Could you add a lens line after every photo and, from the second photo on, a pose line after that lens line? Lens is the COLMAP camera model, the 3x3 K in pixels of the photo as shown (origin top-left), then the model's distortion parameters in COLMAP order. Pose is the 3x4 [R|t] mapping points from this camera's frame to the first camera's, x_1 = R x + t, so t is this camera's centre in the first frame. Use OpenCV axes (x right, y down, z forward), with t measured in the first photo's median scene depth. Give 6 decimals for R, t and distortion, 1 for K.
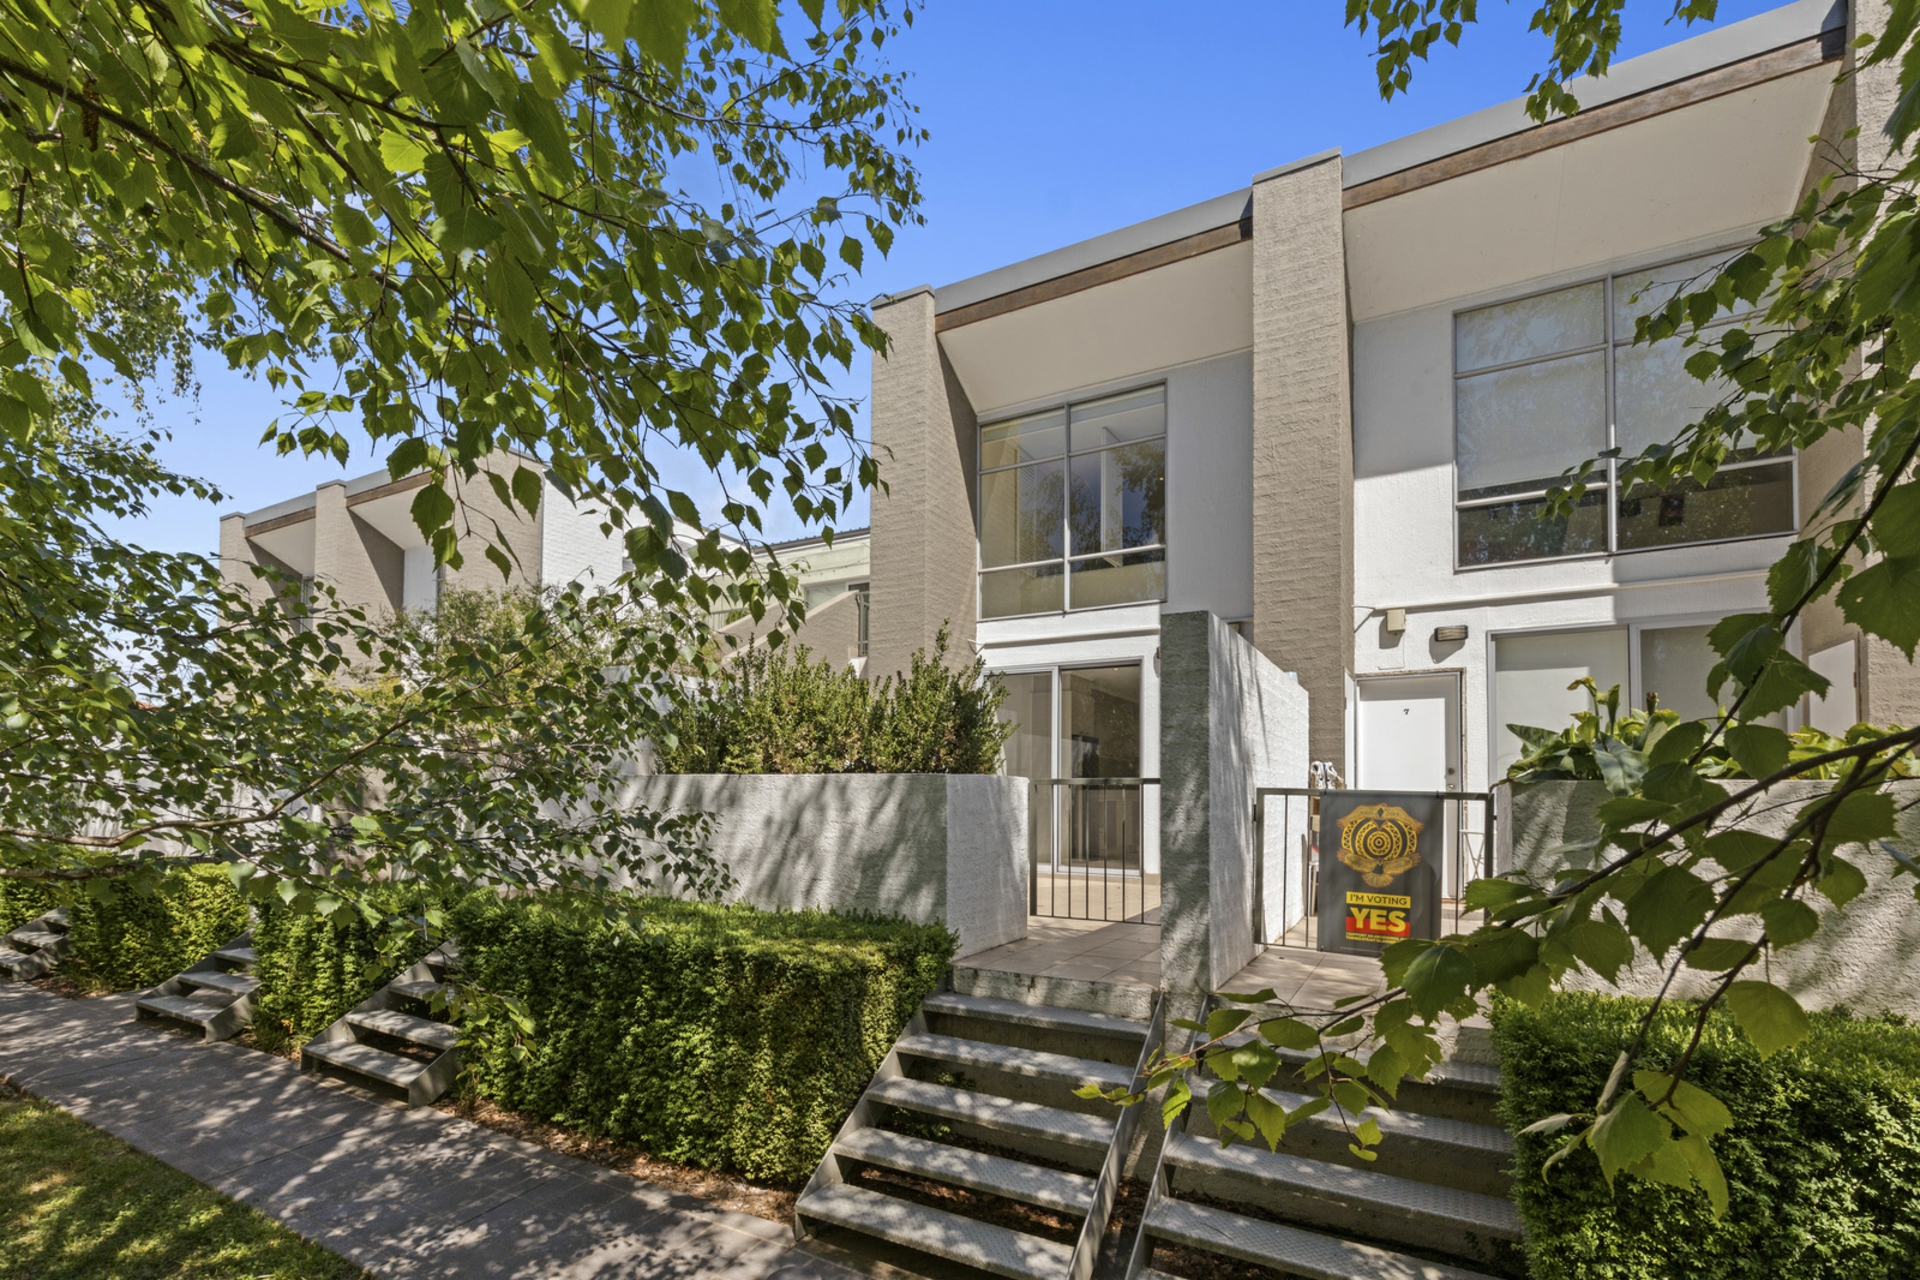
lens RADIAL K [[776.3, 0, 960.0], [0, 776.3, 640.0], [0, 0, 1]] dist [-0.000878, 0.000002]
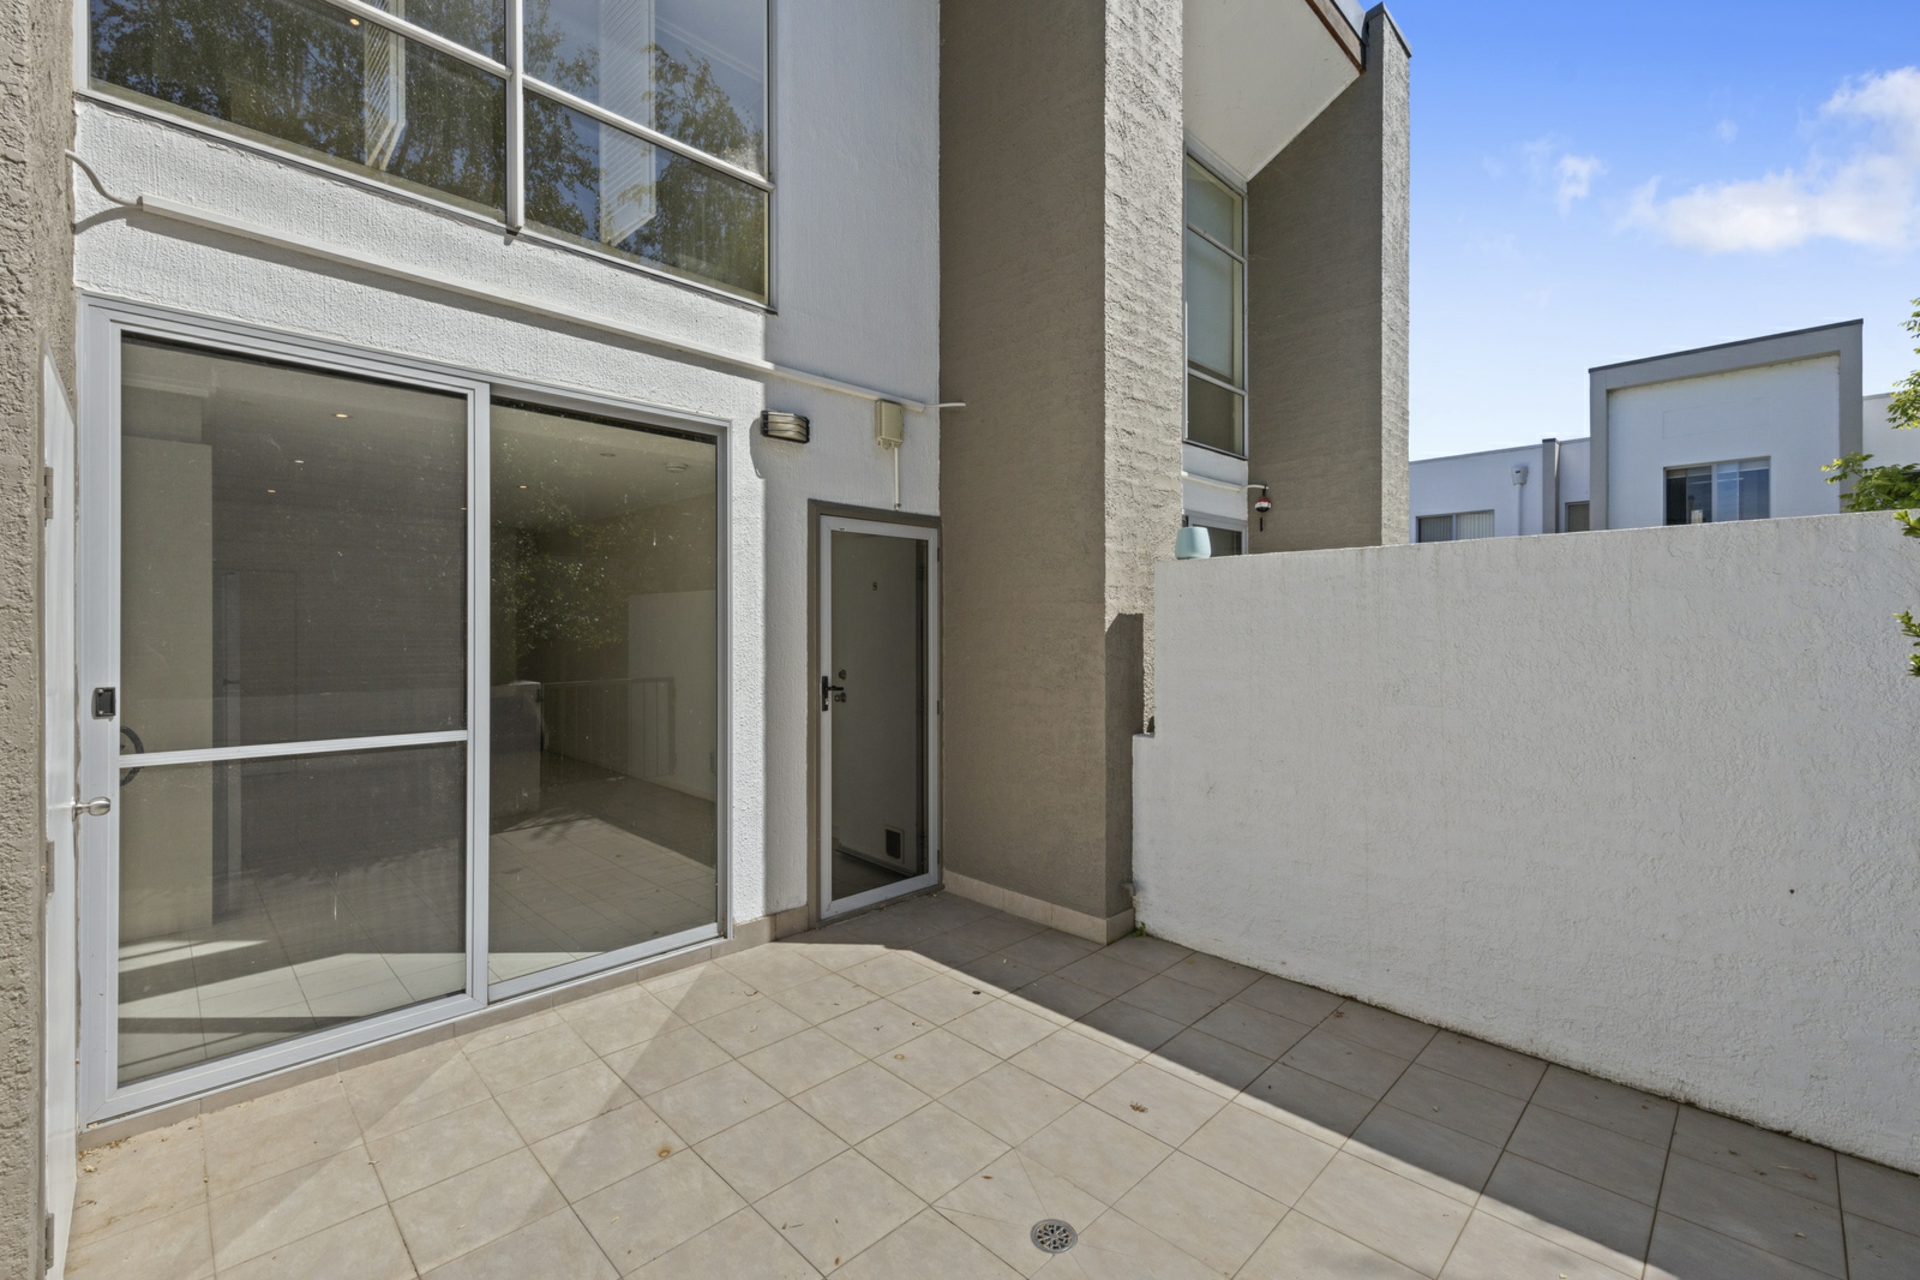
lens RADIAL K [[835.1, 0, 960.0], [0, 835.1, 640.0], [0, 0, 1]] dist [-0.013933, -0.000055]
pose [[0.277513, 0.008960, 0.960680, -0.197451], [-0.173023, 0.984072, 0.040804, 0.117228], [-0.945013, -0.177544, 0.274643, 0.888618]]
